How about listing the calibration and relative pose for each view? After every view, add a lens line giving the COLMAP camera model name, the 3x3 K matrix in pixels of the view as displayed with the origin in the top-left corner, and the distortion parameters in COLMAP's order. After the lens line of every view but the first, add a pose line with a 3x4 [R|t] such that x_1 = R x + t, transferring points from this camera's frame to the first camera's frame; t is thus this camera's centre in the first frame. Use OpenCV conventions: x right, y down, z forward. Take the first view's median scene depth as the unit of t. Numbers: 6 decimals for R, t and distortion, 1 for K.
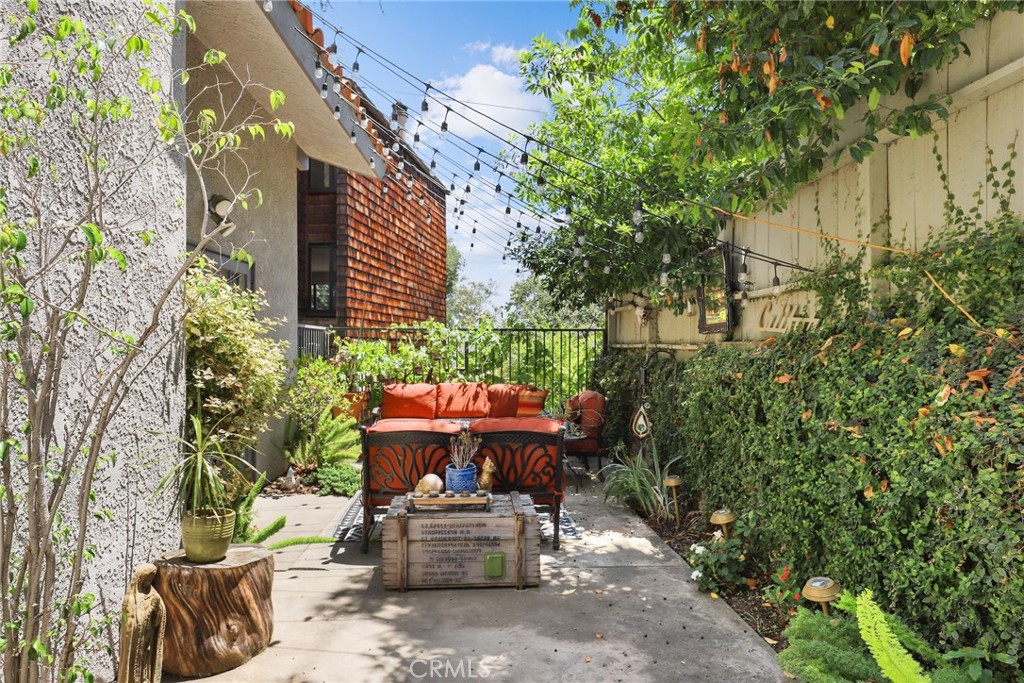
lens RADIAL K [[653.9, 0, 515.6], [0, 653.9, 341.4], [0, 0, 1]] dist [-0.001965, -0.001710]
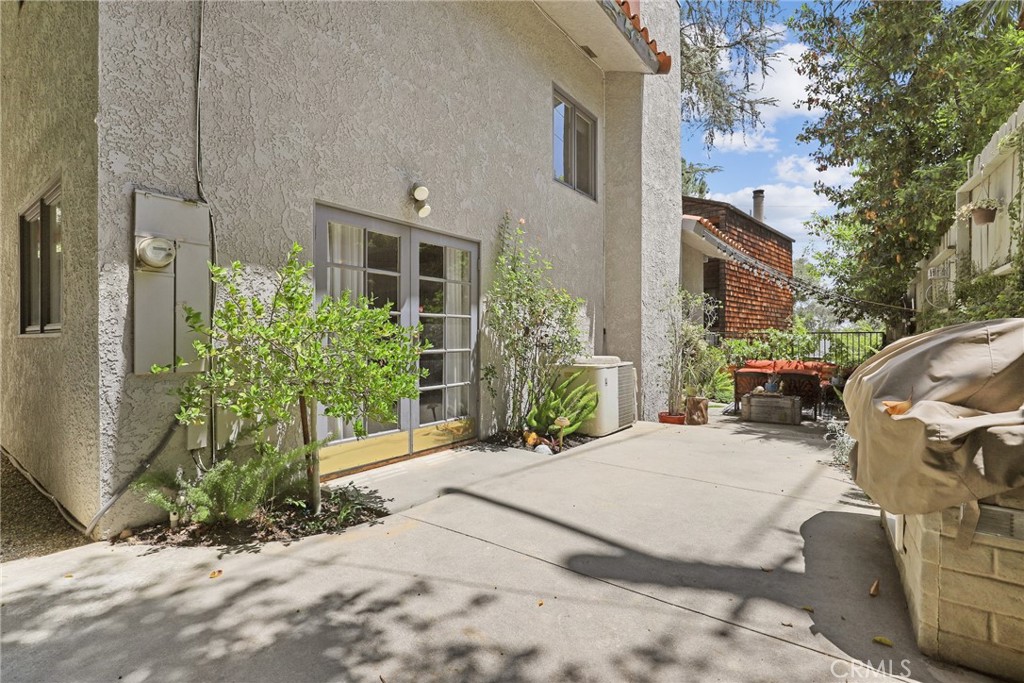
lens RADIAL K [[467.4, 0, 509.2], [0, 467.4, 341.6], [0, 0, 1]] dist [-0.016285, 0.000194]
pose [[0.778318, 0.001687, -0.627868, 0.132268], [0.003323, 0.999971, 0.006806, -0.005247], [0.627861, -0.007383, 0.778290, -0.573699]]
